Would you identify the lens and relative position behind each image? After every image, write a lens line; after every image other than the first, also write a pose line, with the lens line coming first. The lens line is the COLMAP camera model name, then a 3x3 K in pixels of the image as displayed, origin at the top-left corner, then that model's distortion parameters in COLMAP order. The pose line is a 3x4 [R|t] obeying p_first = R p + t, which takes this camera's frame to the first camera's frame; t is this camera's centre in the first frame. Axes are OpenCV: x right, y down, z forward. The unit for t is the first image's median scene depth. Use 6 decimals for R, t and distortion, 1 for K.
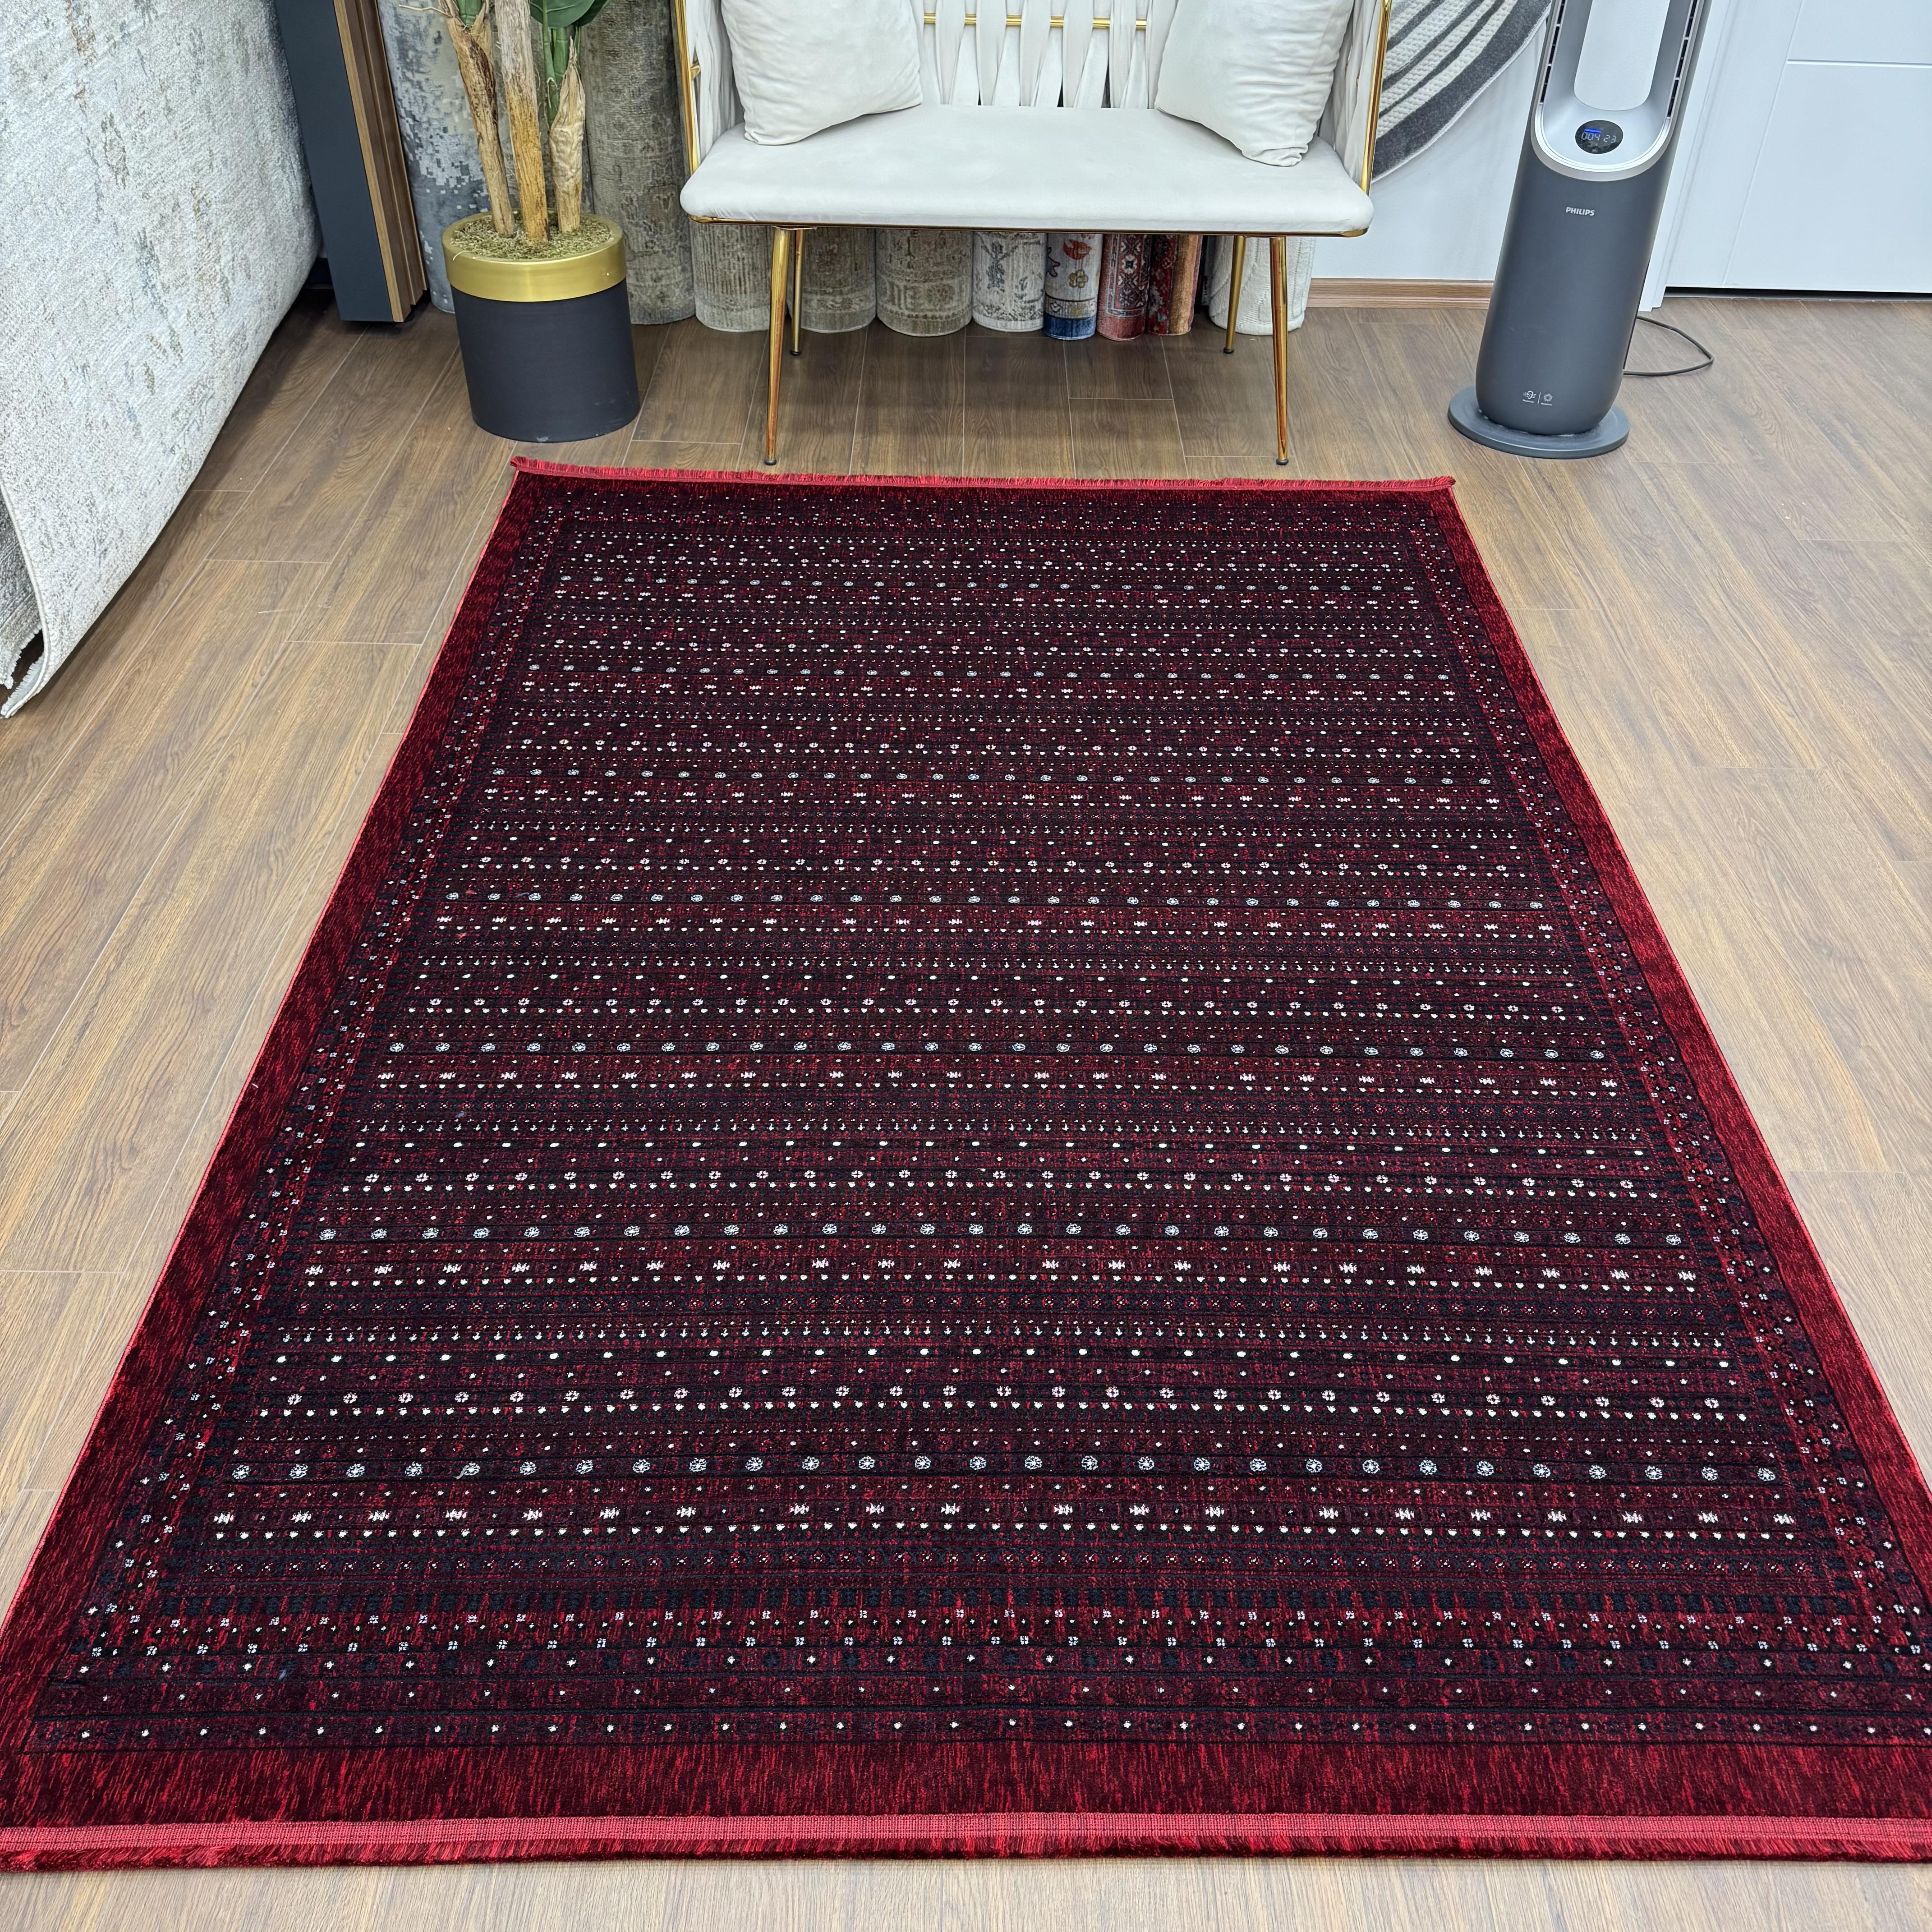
lens RADIAL K [[1843.3, 0, 966.0], [0, 1843.3, 966.0], [0, 0, 1]] dist [0.032949, -0.035945]
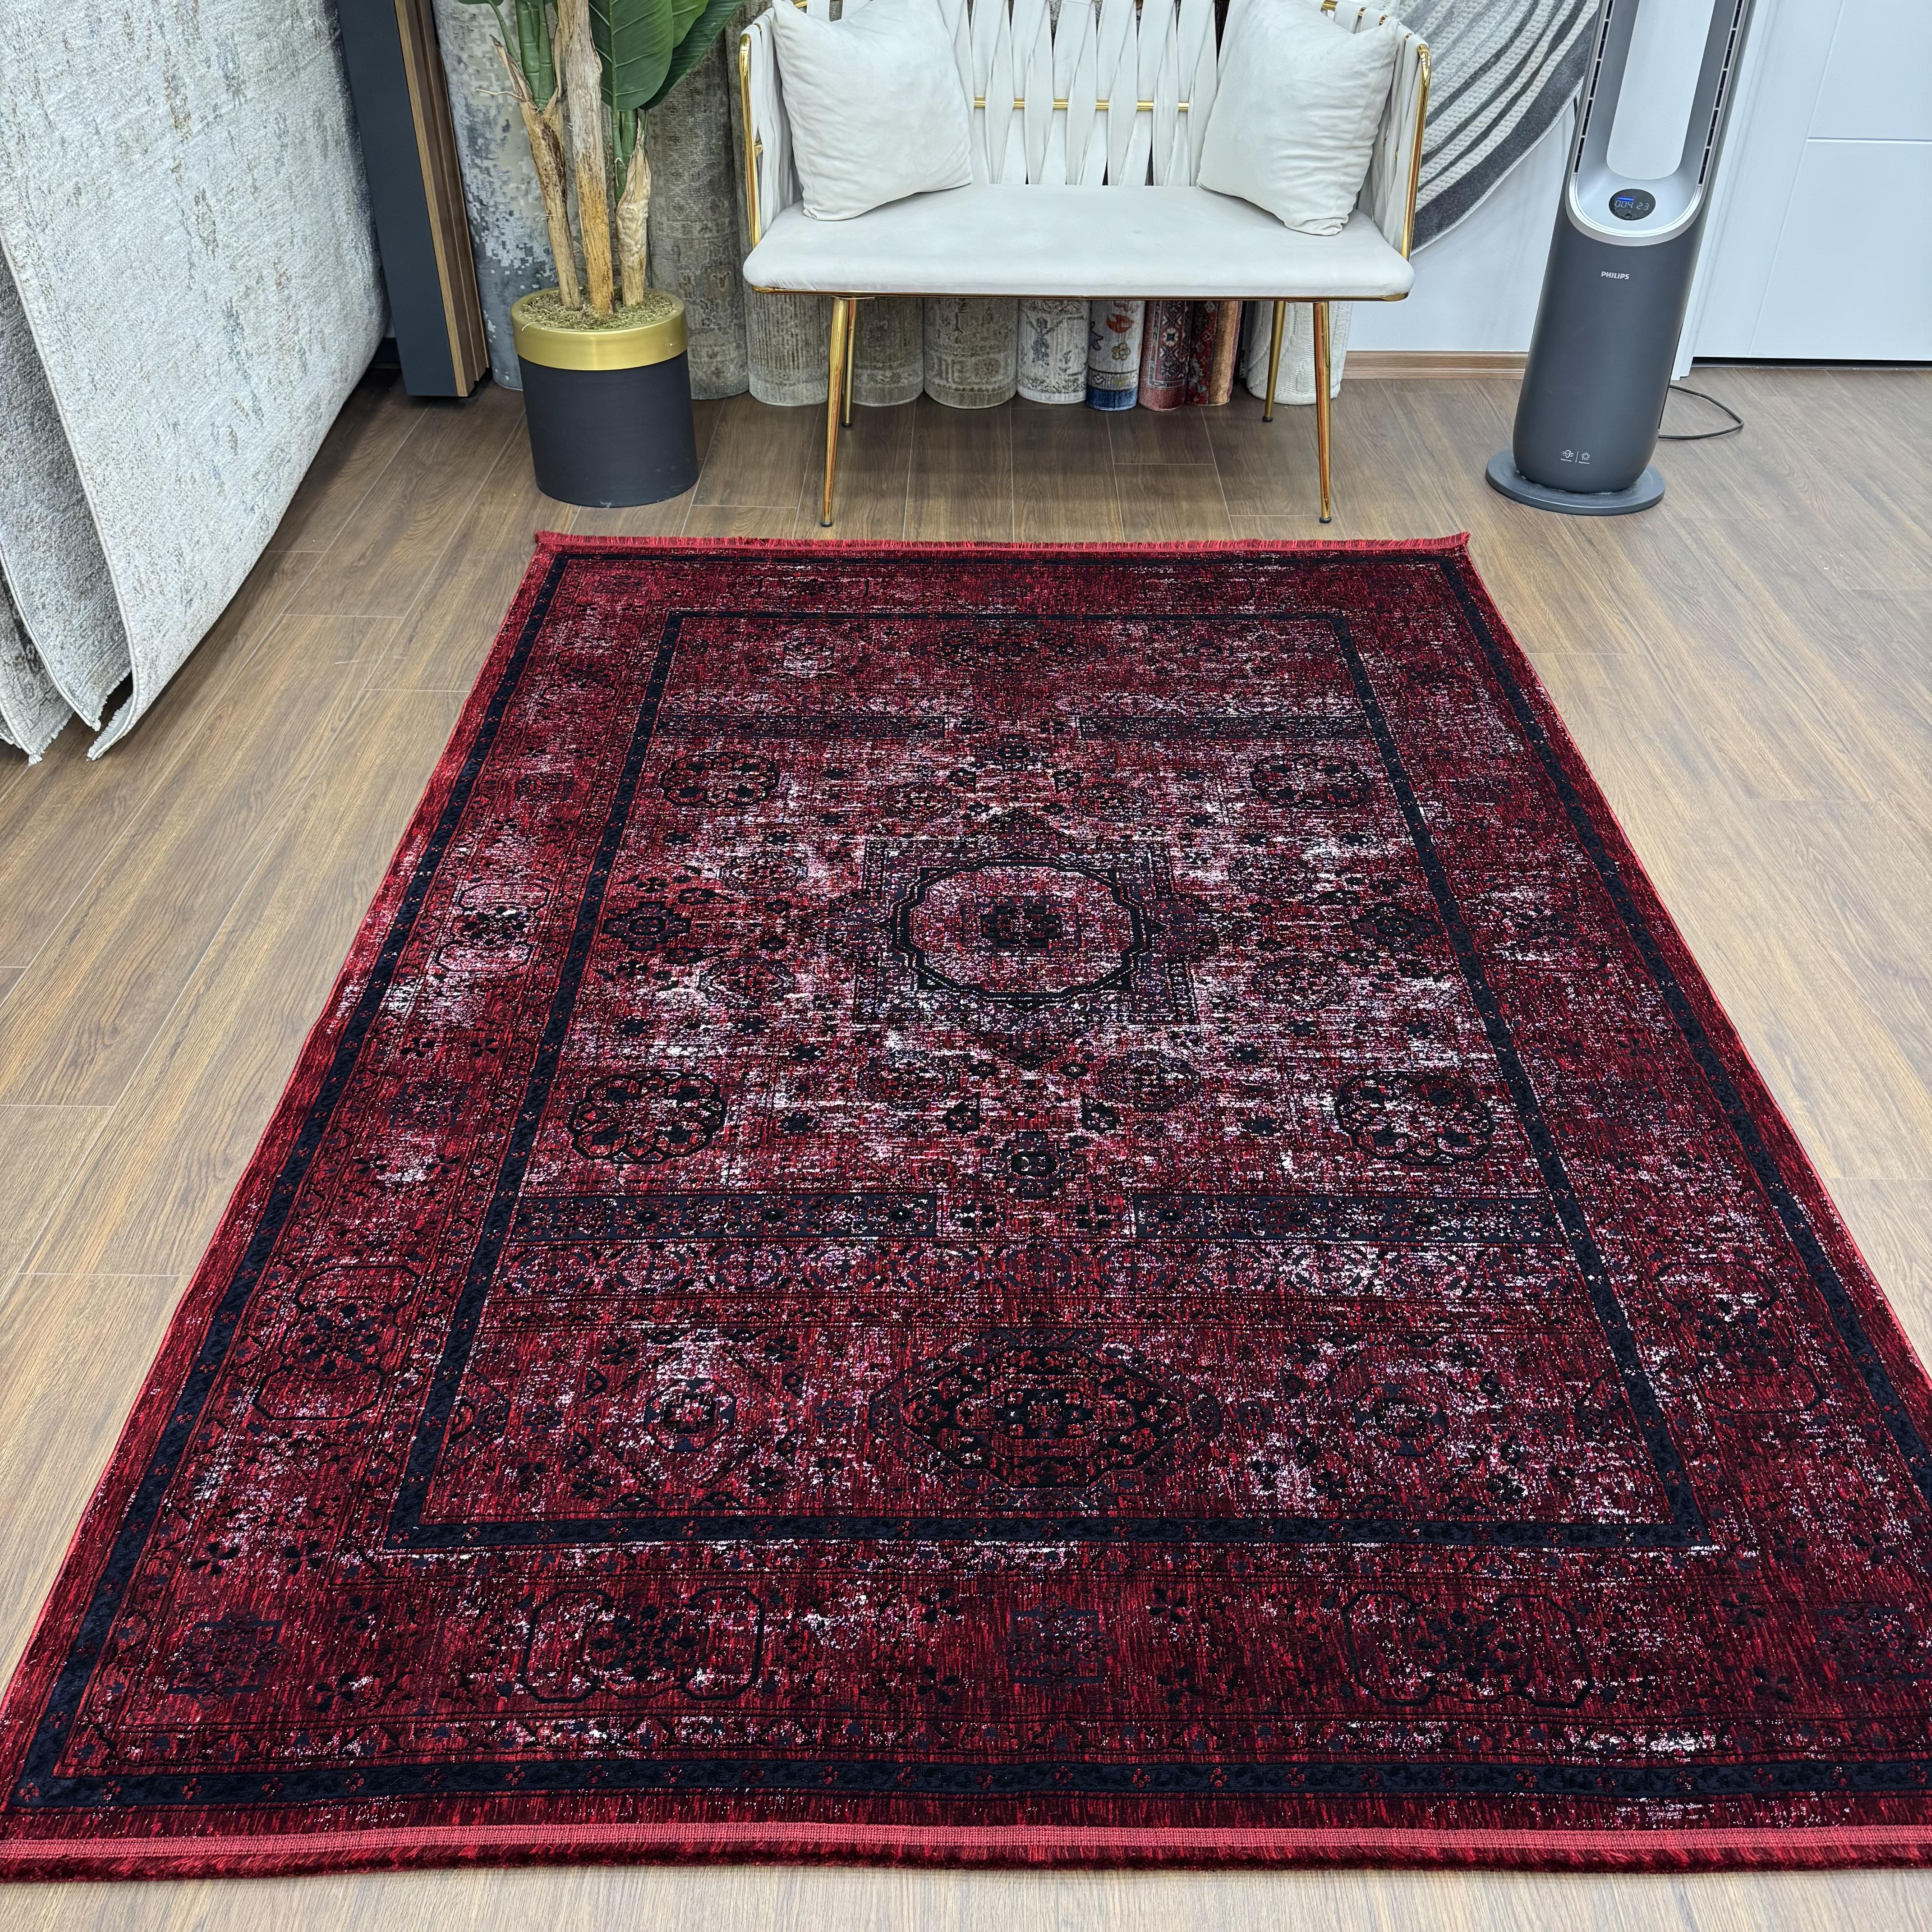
lens RADIAL K [[1839.9, 0, 958.5], [0, 1839.9, 958.6], [0, 0, 1]] dist [0.043151, -0.053381]
pose [[0.999940, -0.003546, -0.010327, -0.023609], [0.002928, 0.998237, -0.059274, 0.030975], [0.010519, 0.059240, 0.998188, -0.008522]]
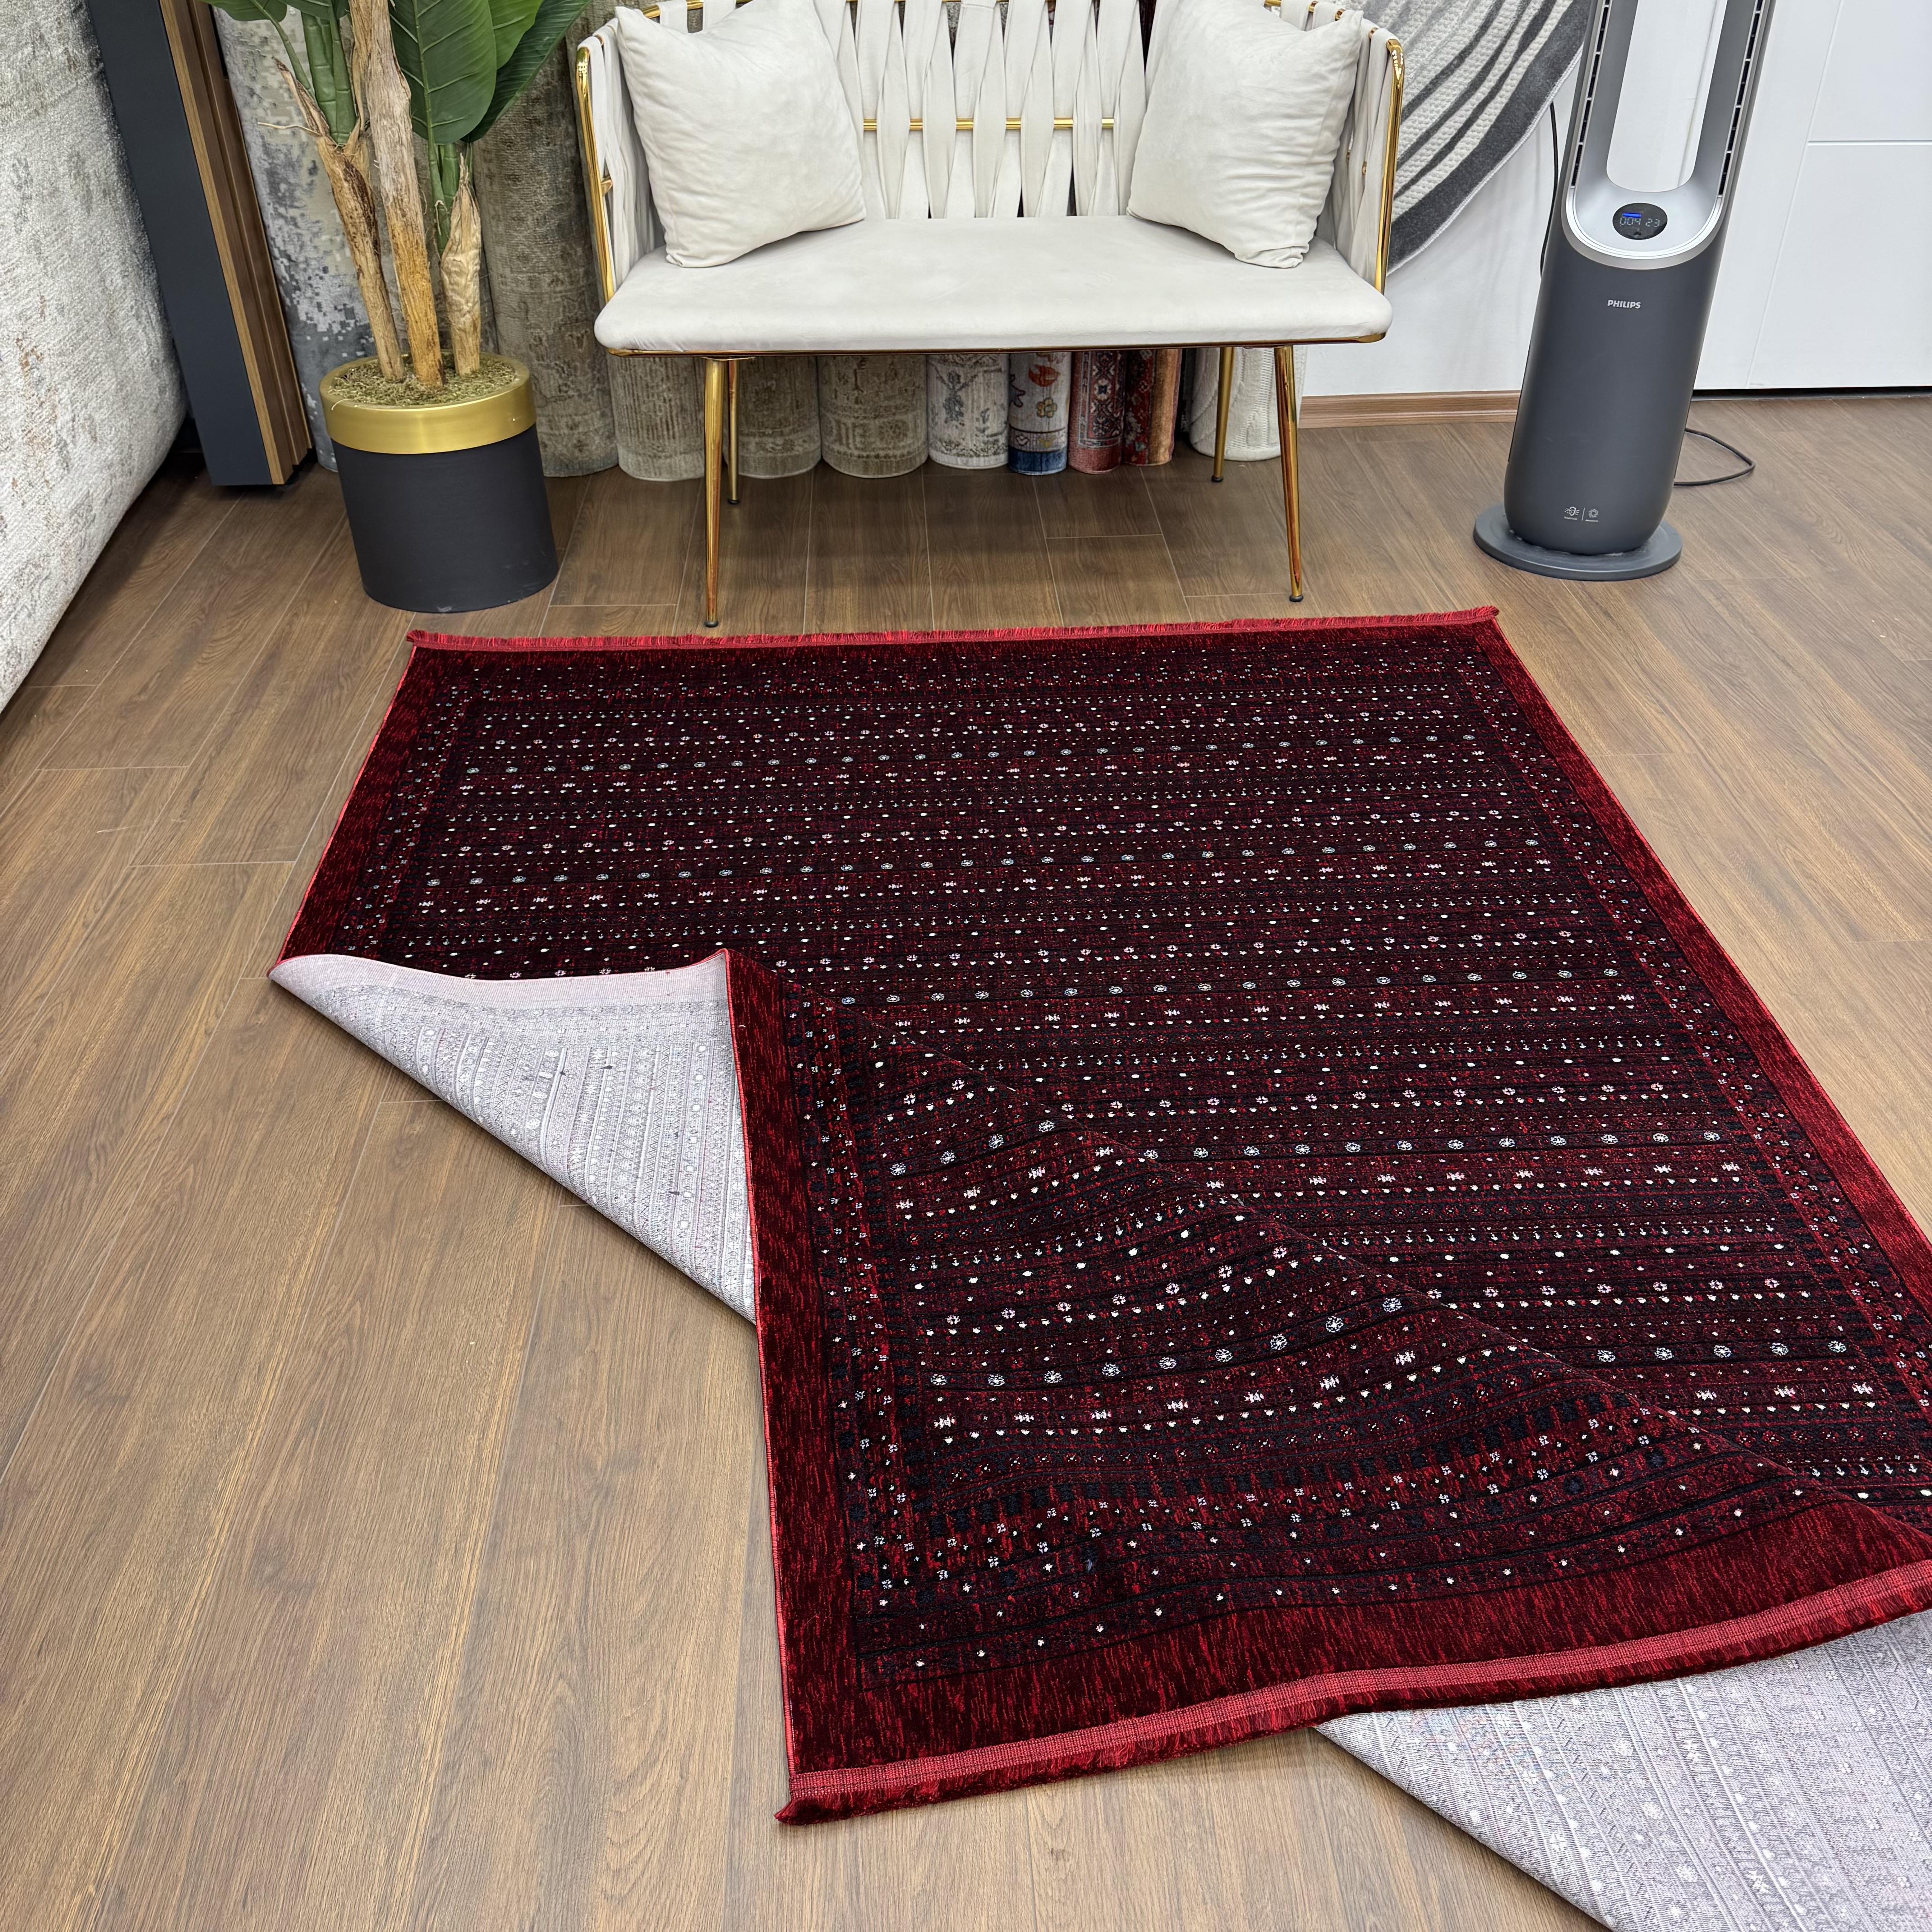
lens RADIAL K [[1846.0, 0, 968.6], [0, 1846.0, 960.6], [0, 0, 1]] dist [0.029913, -0.034346]
pose [[0.998272, -0.049622, 0.031461, -0.021400], [0.051879, 0.995793, -0.075536, -0.045623], [-0.027580, 0.077038, 0.996647, 0.152596]]
